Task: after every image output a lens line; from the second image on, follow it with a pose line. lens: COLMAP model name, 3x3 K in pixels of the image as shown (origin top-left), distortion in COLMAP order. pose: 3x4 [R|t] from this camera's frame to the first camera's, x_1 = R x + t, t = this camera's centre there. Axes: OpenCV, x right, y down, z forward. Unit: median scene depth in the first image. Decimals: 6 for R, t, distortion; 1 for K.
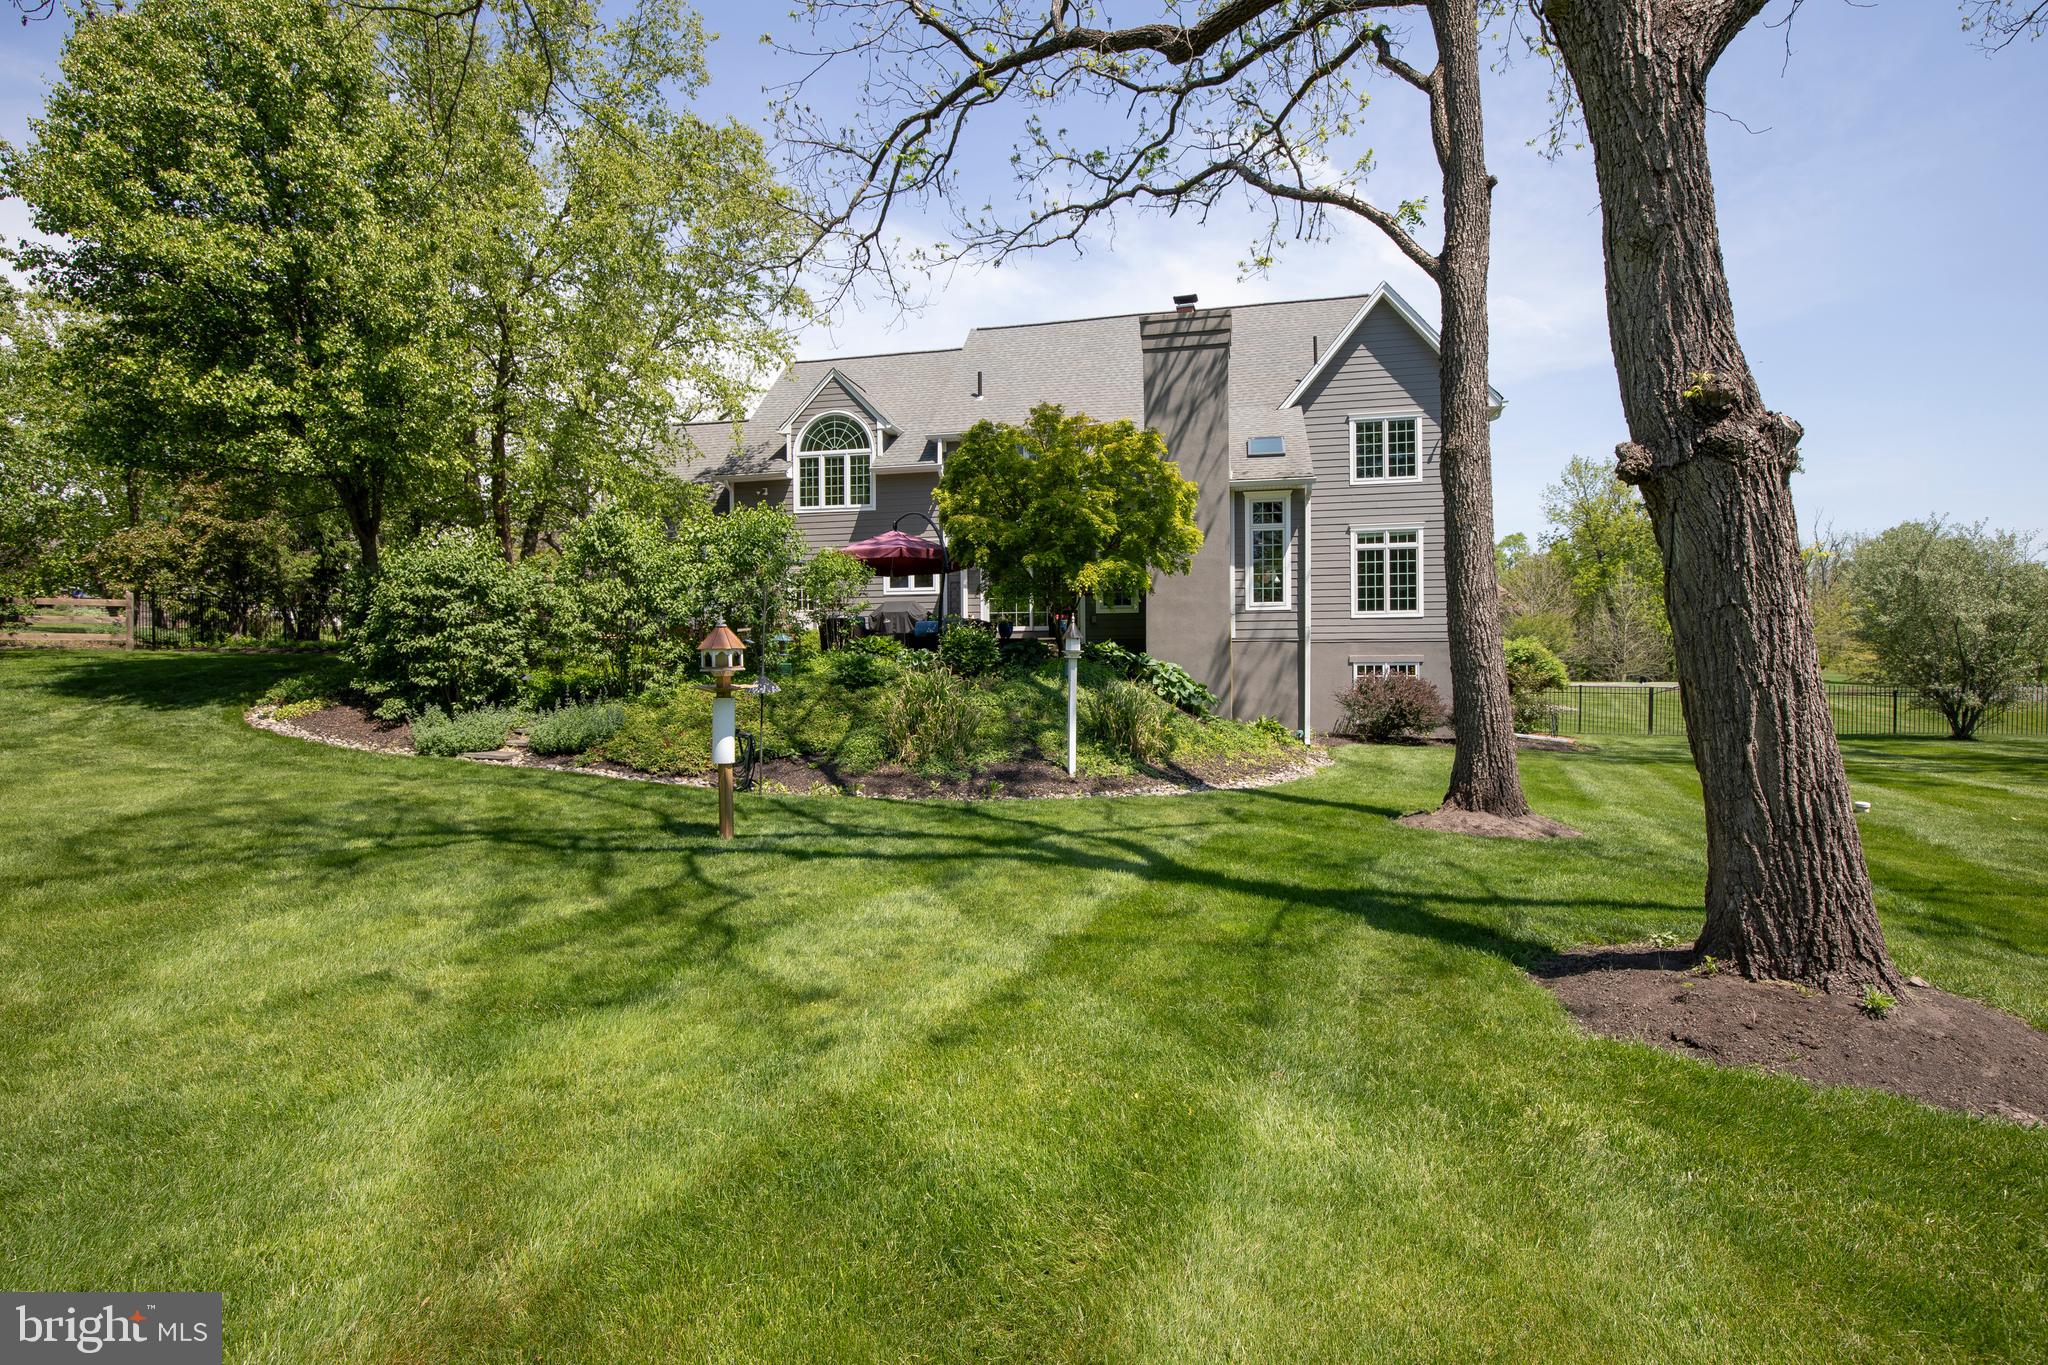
lens RADIAL K [[944.0, 0, 1031.0], [0, 944.0, 678.8], [0, 0, 1]] dist [-0.040734, 0.008924]
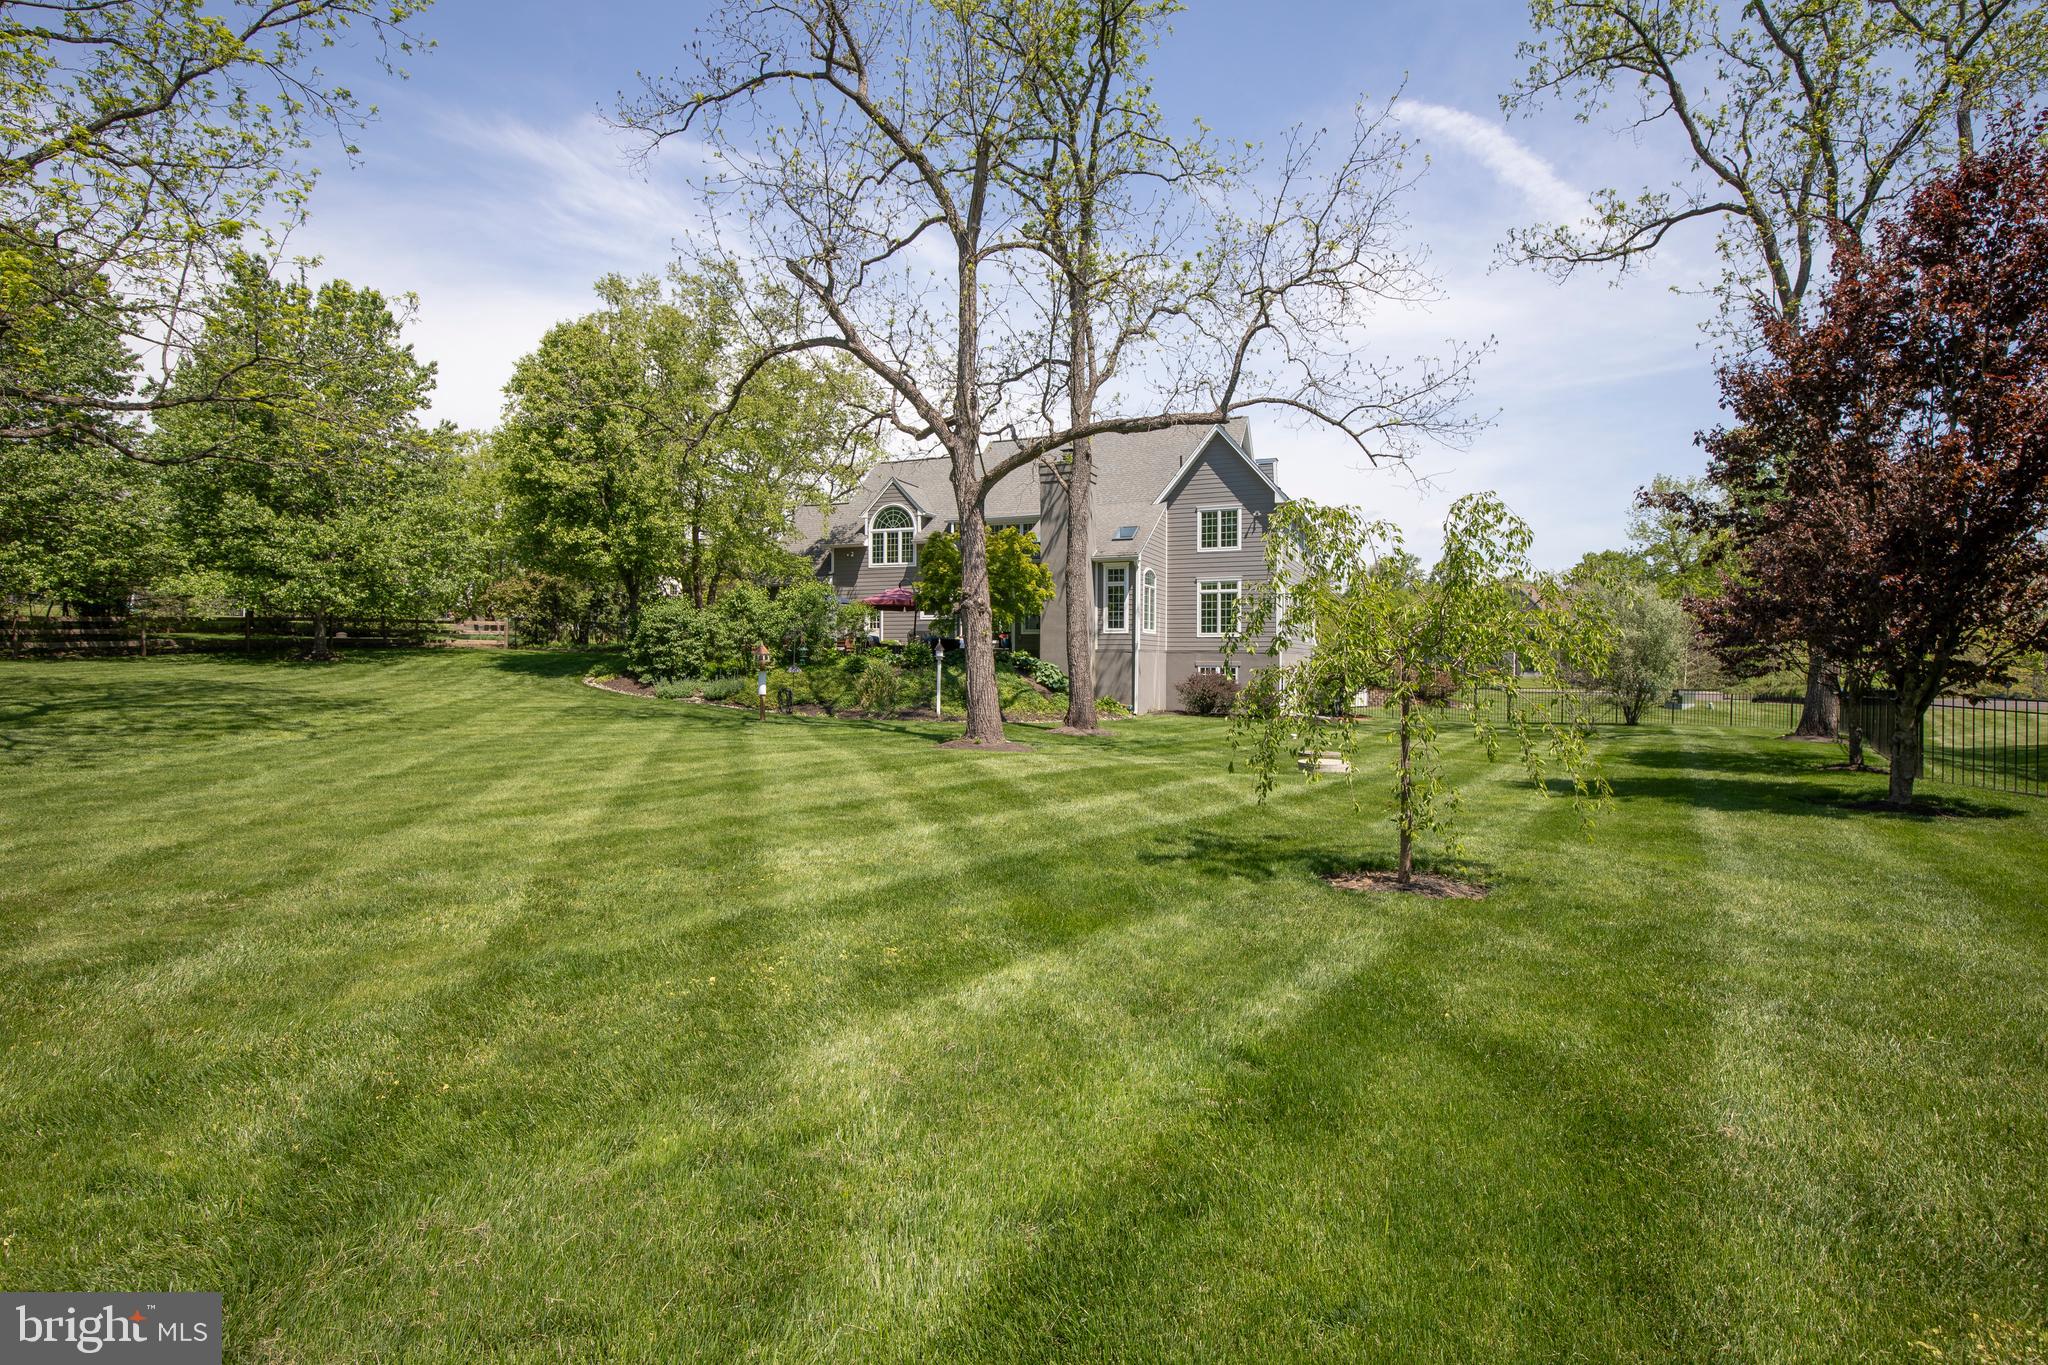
lens RADIAL K [[944.0, 0, 1031.0], [0, 944.0, 678.8], [0, 0, 1]] dist [-0.040734, 0.008924]
pose [[0.983011, 0.016268, -0.182826, 0.899902], [-0.016914, 0.999855, -0.001974, 0.031714], [0.182767, 0.005033, 0.983143, -1.493343]]
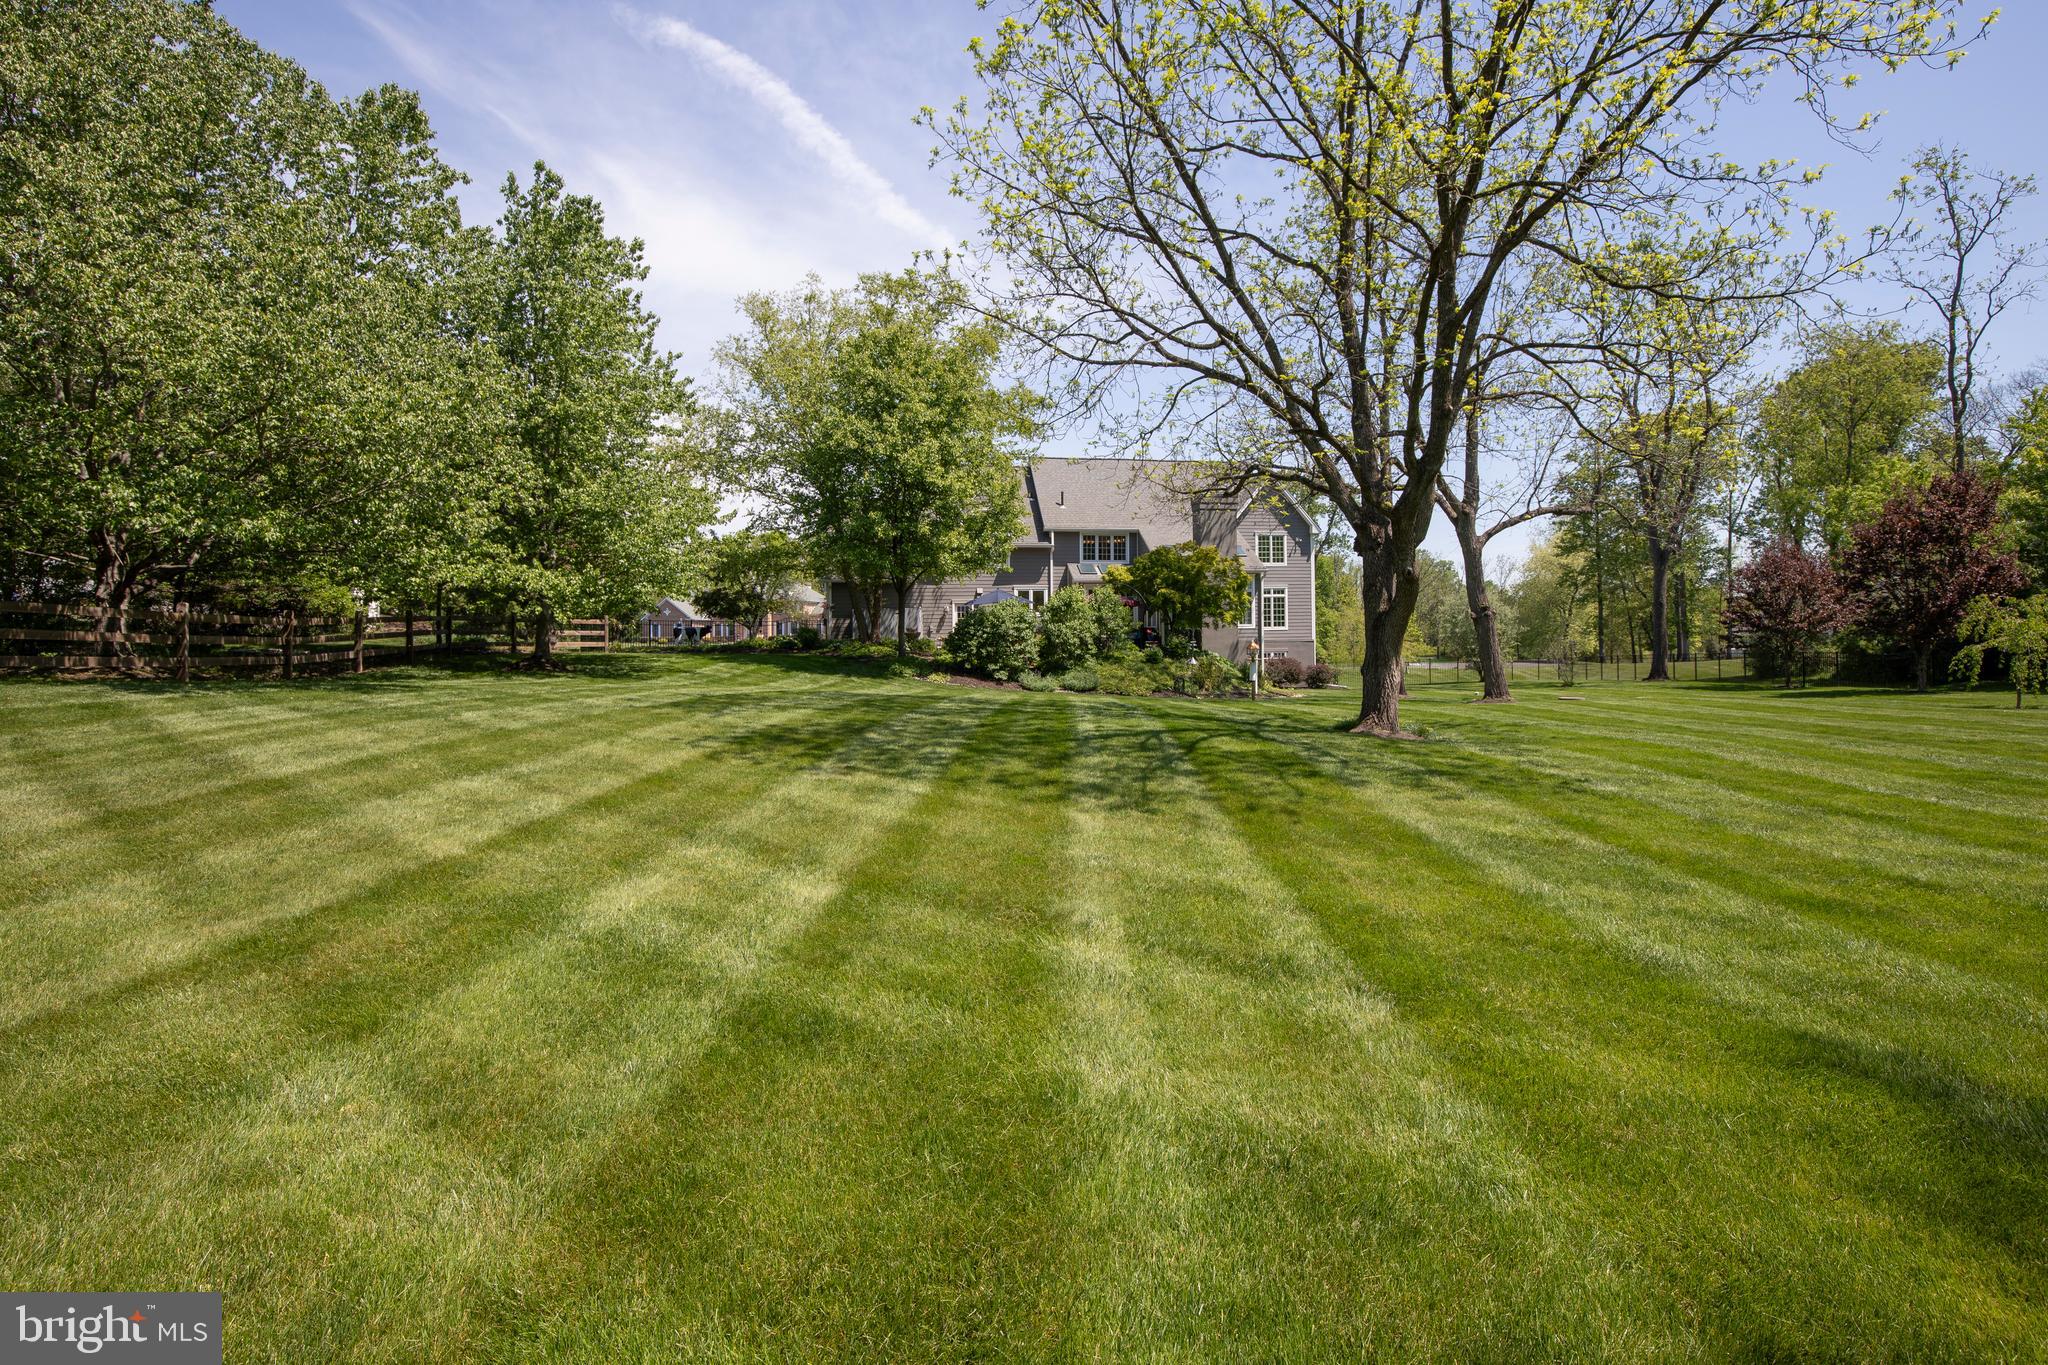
lens RADIAL K [[944.0, 0, 1031.0], [0, 944.0, 678.8], [0, 0, 1]] dist [-0.040734, 0.008924]
pose [[0.924931, -0.017961, 0.379711, -2.307909], [0.011762, 0.999757, 0.018640, -0.002330], [-0.379954, -0.012774, 0.924917, -1.869782]]
